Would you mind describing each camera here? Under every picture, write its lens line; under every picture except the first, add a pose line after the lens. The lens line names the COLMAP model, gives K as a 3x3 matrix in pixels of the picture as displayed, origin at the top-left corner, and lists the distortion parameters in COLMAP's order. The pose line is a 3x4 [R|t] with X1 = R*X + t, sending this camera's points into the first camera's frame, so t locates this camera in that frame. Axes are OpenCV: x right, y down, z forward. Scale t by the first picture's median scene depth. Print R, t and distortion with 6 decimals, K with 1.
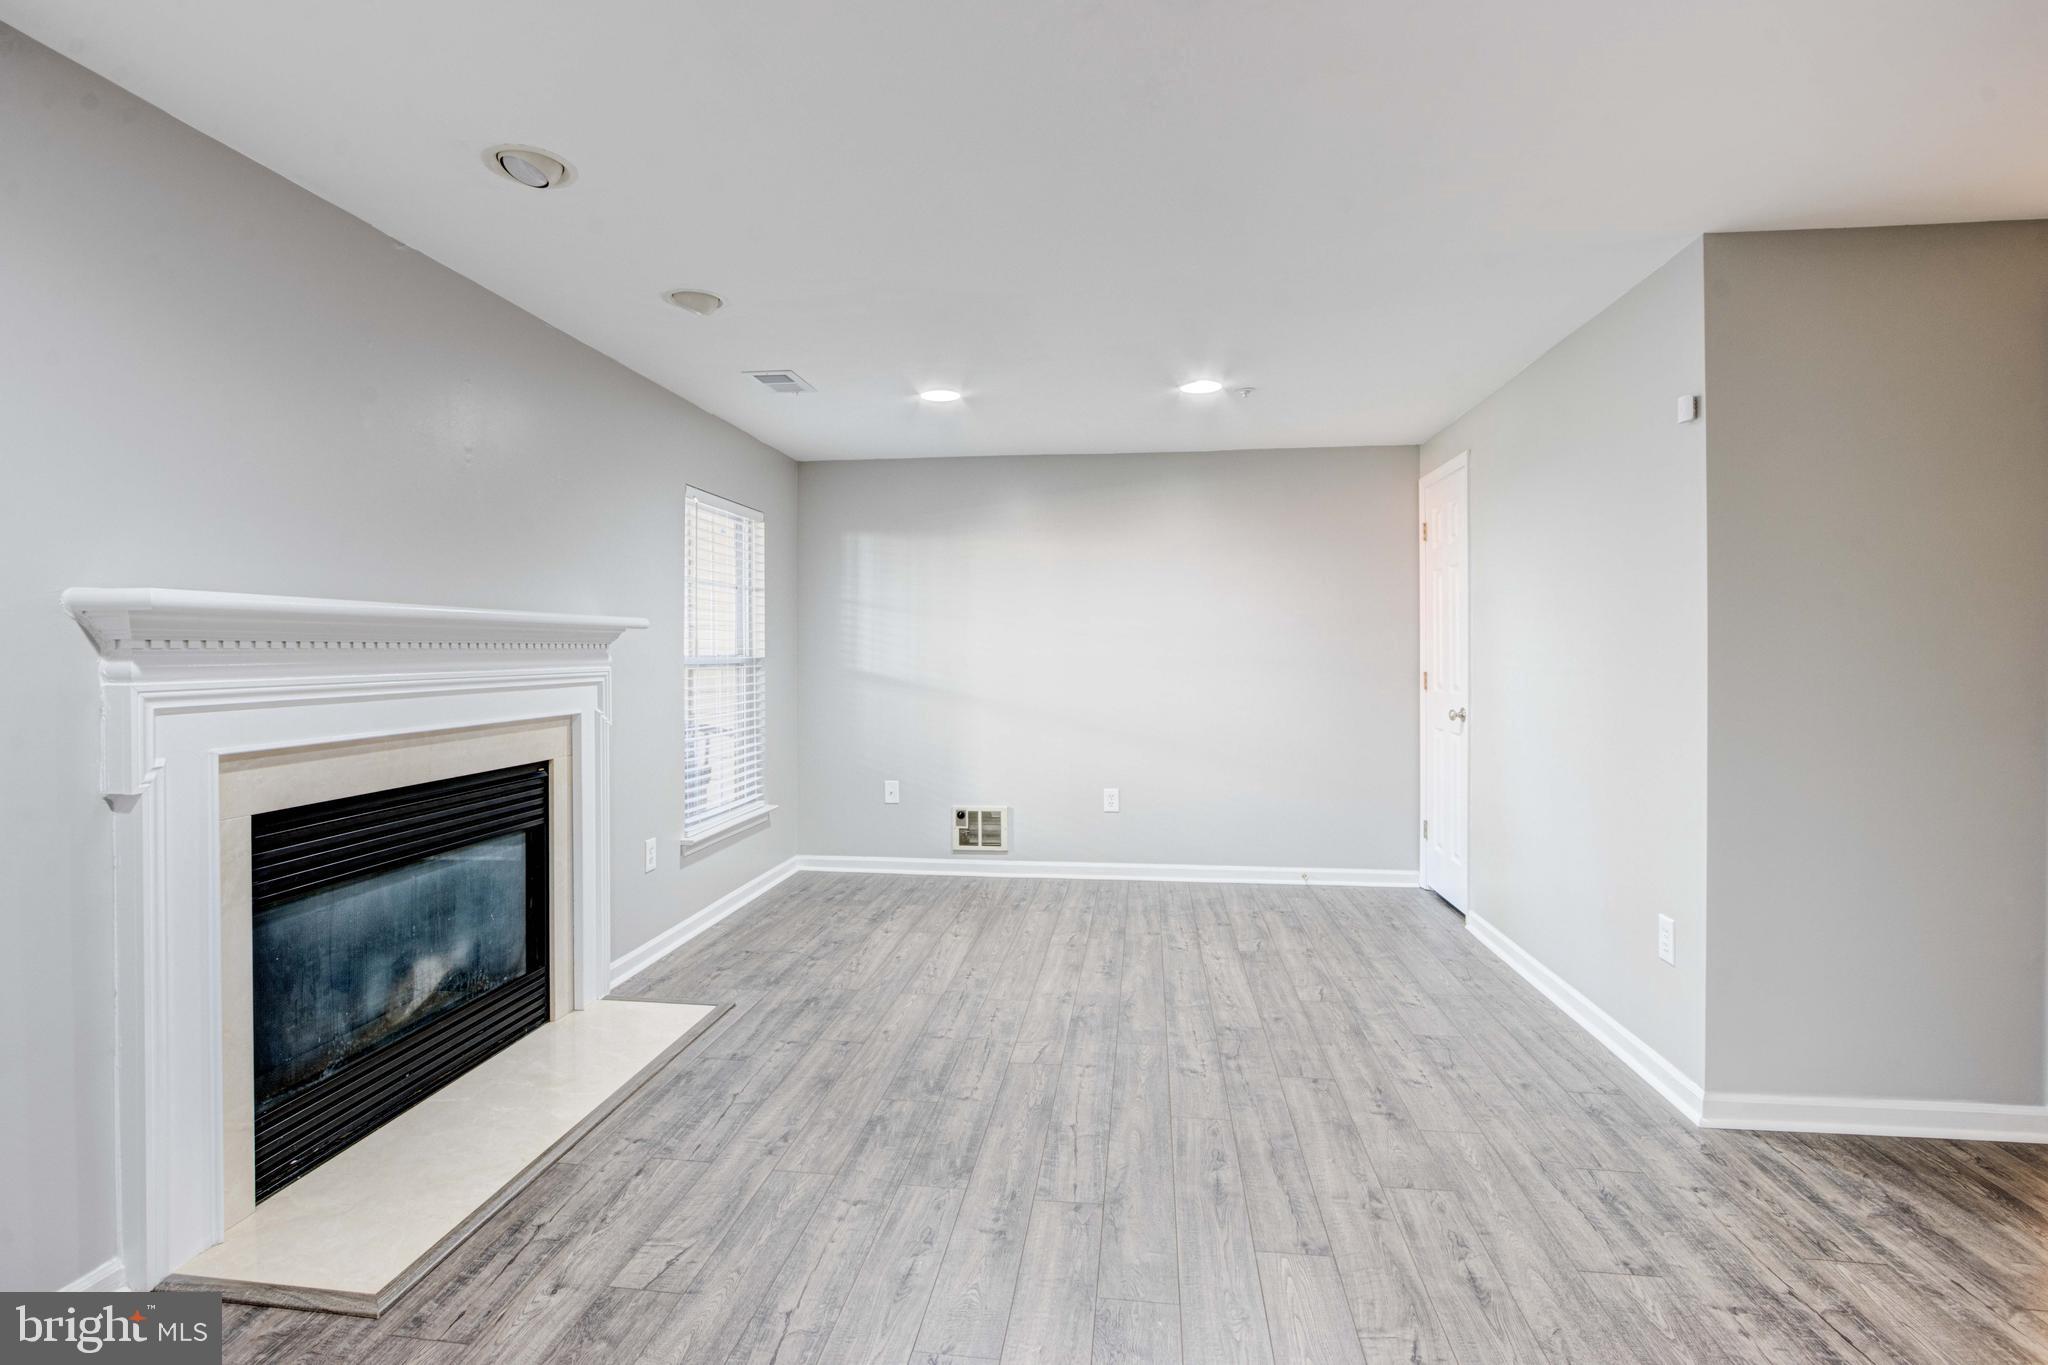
lens RADIAL K [[937.2, 0, 1023.6], [0, 937.2, 669.2], [0, 0, 1]] dist [-0.003883, -0.000417]
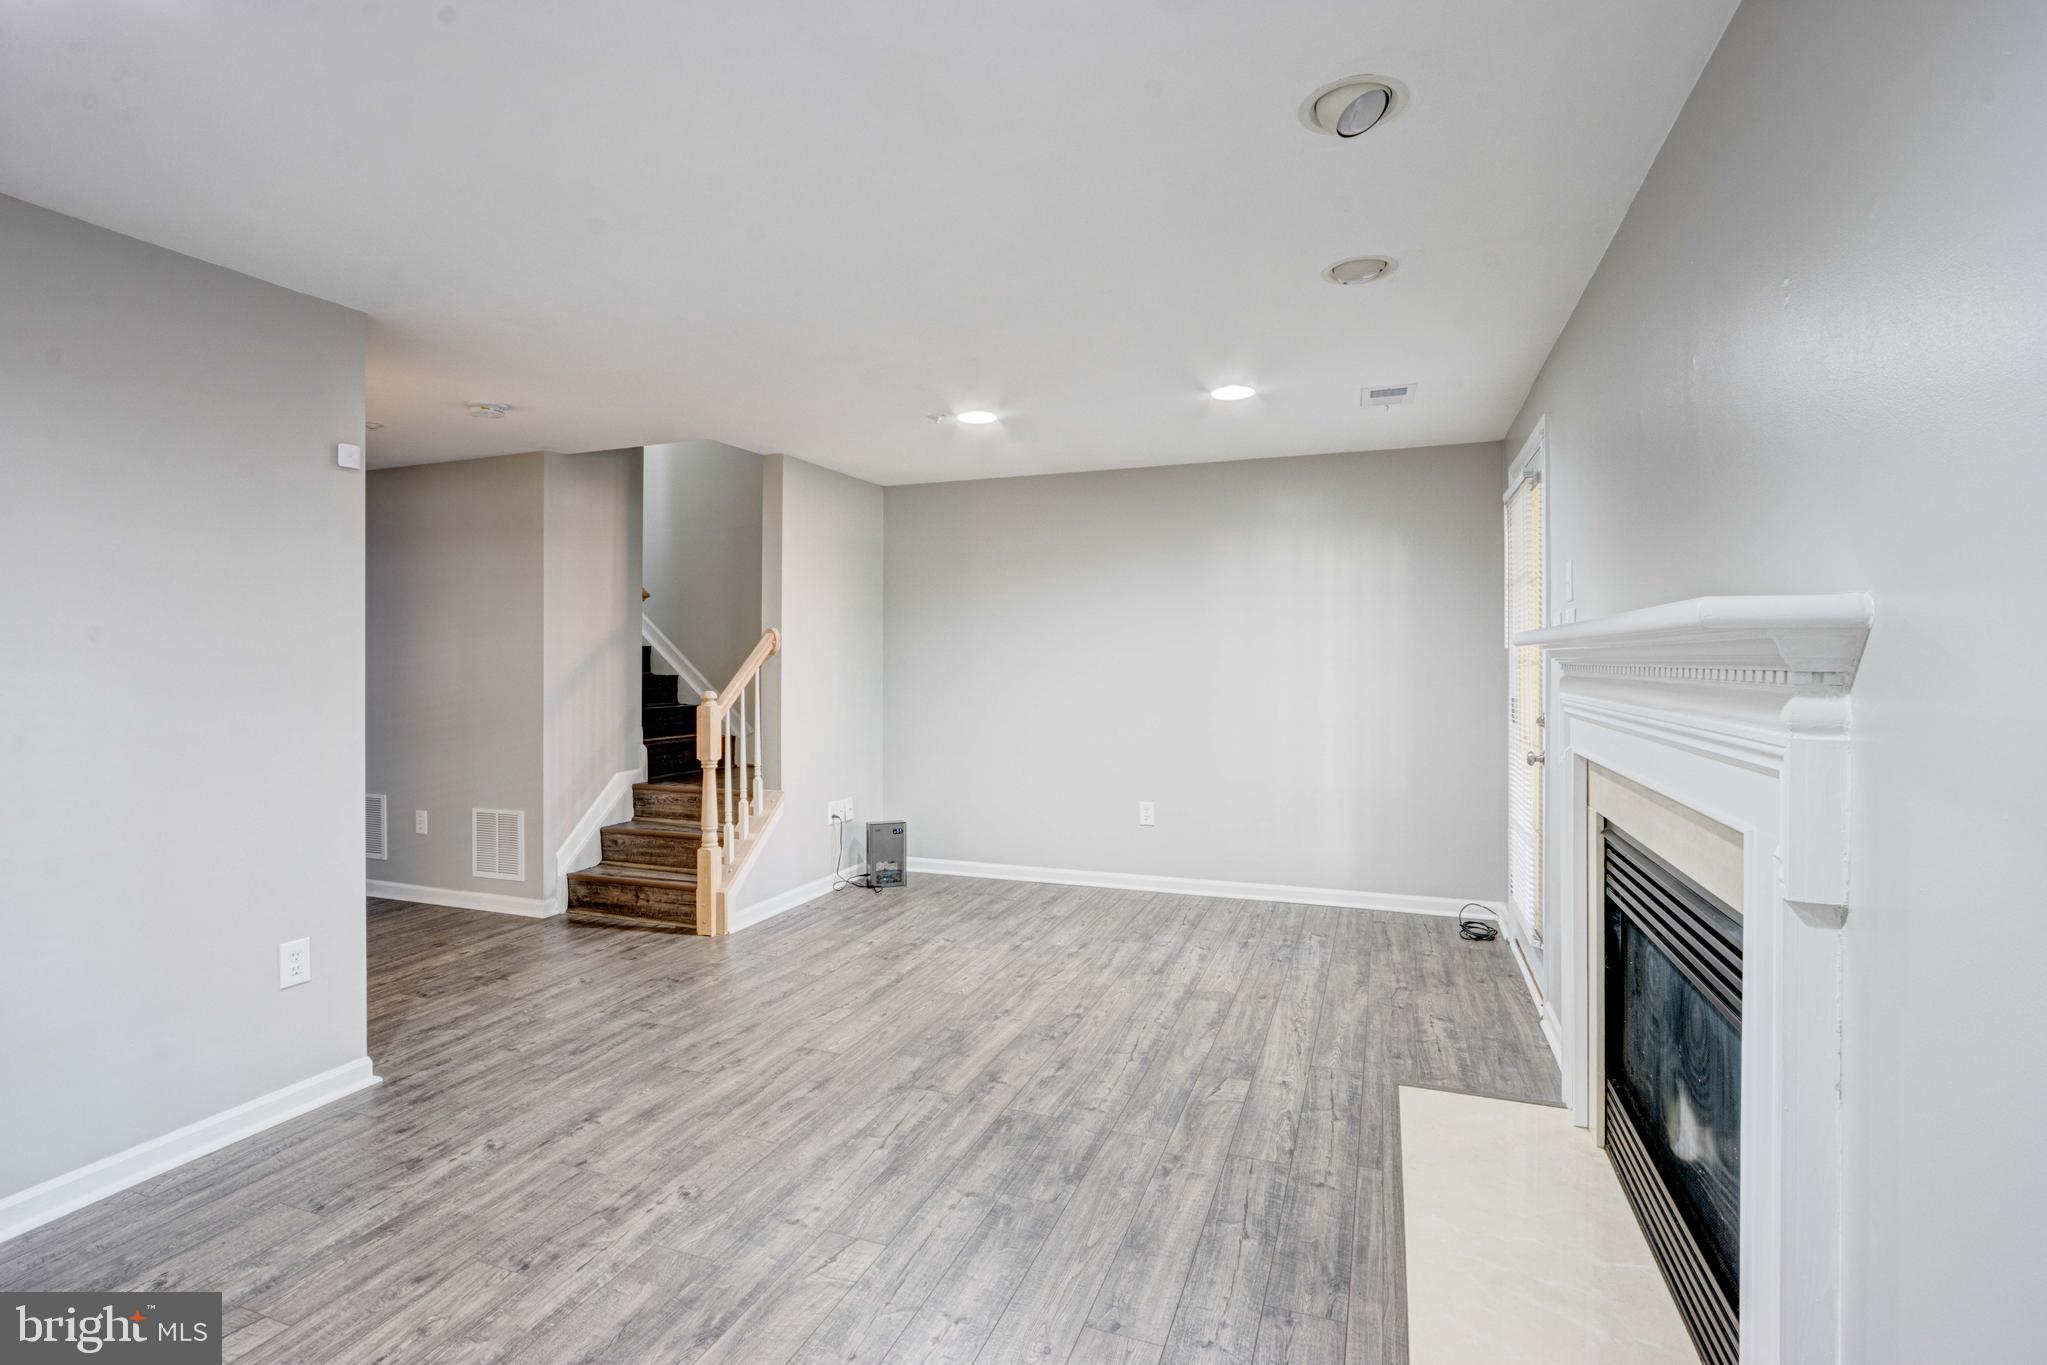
lens RADIAL K [[936.8, 0, 1023.9], [0, 936.8, 669.6], [0, 0, 1]] dist [-0.003883, -0.000417]
pose [[-0.971015, 0.000581, 0.239018, -0.357369], [0.008270, 0.999480, 0.031168, -0.057685], [-0.238875, 0.032242, -0.970515, 2.042884]]
